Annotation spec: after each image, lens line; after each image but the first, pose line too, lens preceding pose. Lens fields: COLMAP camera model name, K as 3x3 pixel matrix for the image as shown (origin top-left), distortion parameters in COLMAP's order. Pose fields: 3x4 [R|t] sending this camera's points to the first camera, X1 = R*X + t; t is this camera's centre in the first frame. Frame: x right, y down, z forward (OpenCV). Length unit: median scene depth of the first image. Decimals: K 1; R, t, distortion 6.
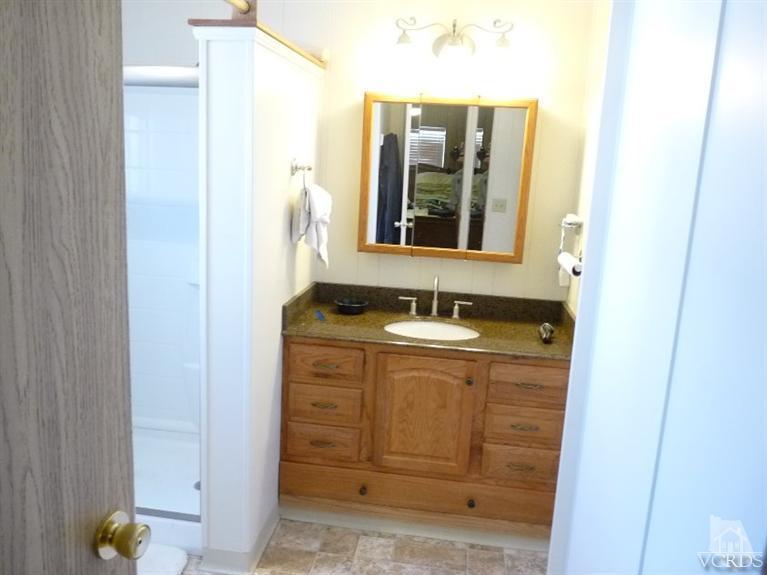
lens RADIAL K [[622.0, 0, 383.3], [0, 622.0, 286.3], [0, 0, 1]] dist [-0.006506, -0.027284]
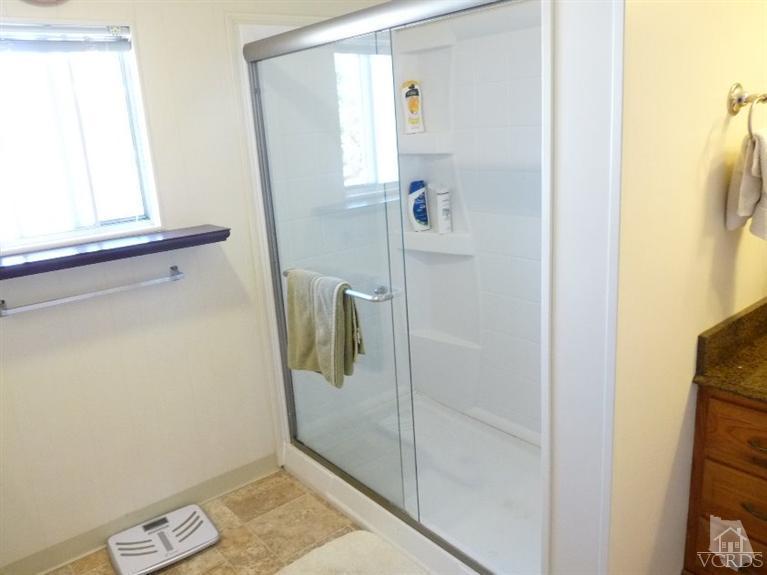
lens RADIAL K [[622.0, 0, 383.8], [0, 622.0, 282.4], [0, 0, 1]] dist [-0.006506, -0.027284]
pose [[0.744577, 0.071636, -0.663682, 0.005264], [-0.049387, 0.997412, 0.052250, -0.035899], [0.665707, -0.006127, 0.746188, 0.346773]]
